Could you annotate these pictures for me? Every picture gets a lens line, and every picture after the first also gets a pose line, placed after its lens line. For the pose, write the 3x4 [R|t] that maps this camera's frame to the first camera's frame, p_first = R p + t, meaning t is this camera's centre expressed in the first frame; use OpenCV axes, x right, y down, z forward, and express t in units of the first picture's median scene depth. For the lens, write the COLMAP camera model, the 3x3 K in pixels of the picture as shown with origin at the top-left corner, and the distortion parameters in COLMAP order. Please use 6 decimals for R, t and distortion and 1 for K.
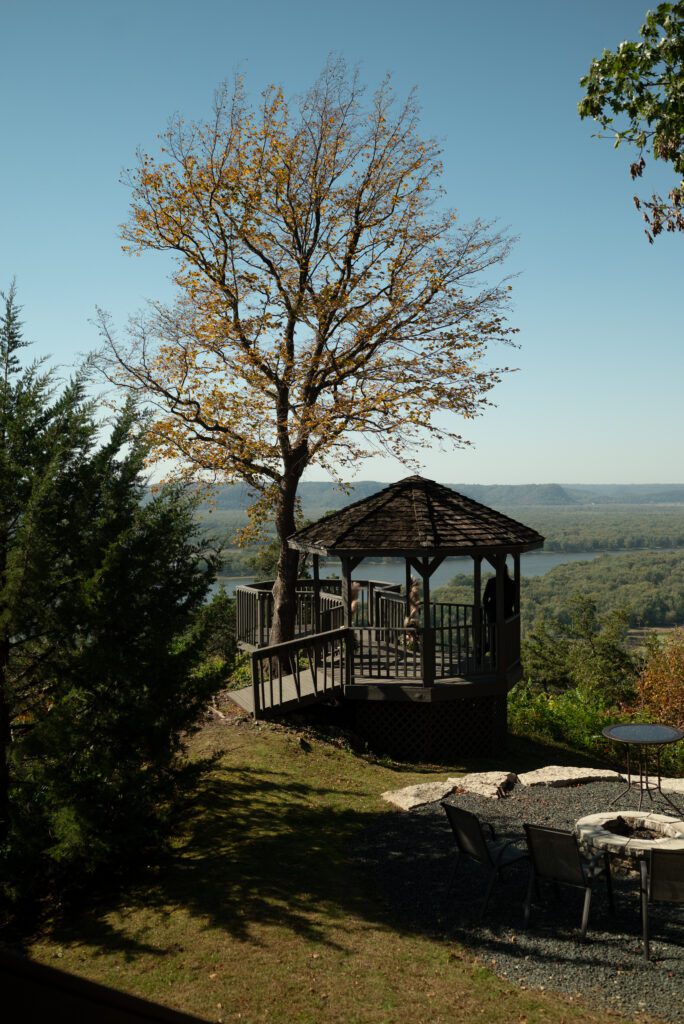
lens RADIAL K [[1017.1, 0, 334.7], [0, 1017.1, 518.4], [0, 0, 1]] dist [-0.005001, 0.018235]
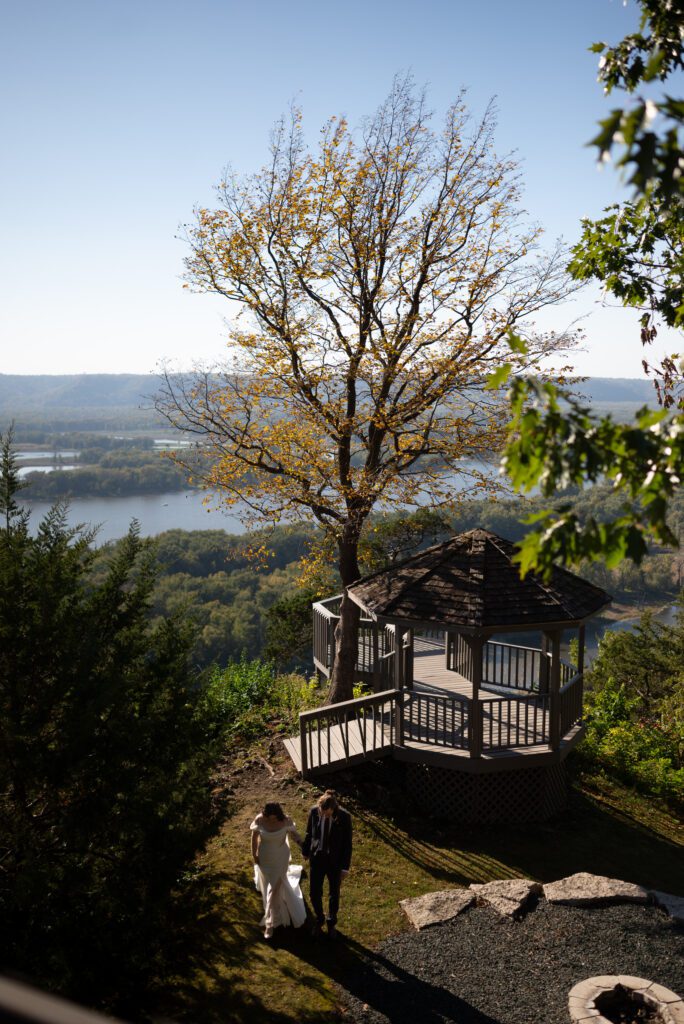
lens RADIAL K [[1005.7, 0, 342.0], [0, 1005.7, 512.0], [0, 0, 1]] dist [-0.001335, 0.007058]
pose [[0.987694, 0.029780, -0.153540, 0.107436], [-0.010493, 0.992111, 0.124926, -0.193828], [0.156049, -0.121778, 0.980214, 0.046557]]
